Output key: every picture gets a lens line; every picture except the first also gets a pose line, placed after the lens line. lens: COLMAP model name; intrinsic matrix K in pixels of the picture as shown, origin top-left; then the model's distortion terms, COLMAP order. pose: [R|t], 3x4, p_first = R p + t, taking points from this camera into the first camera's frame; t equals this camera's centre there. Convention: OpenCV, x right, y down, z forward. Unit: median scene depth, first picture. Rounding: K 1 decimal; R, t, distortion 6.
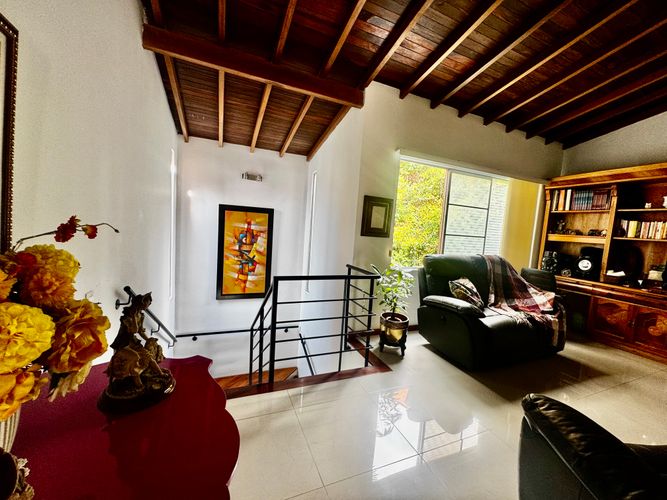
lens RADIAL K [[266.4, 0, 333.5], [0, 266.4, 250.0], [0, 0, 1]] dist [-0.001073, 0.000240]
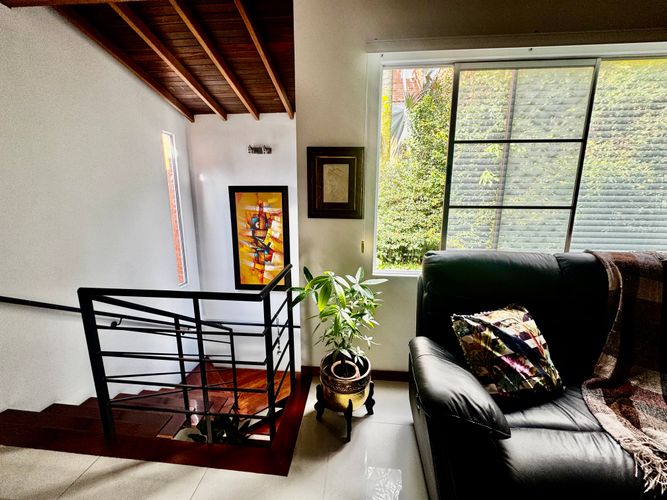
lens RADIAL K [[266.4, 0, 333.5], [0, 266.4, 250.0], [0, 0, 1]] dist [-0.001073, 0.000240]
pose [[0.880714, 0.022932, -0.473094, 0.304874], [0.014486, 0.997056, 0.075298, -0.017708], [0.473428, -0.073169, 0.877788, 0.342651]]
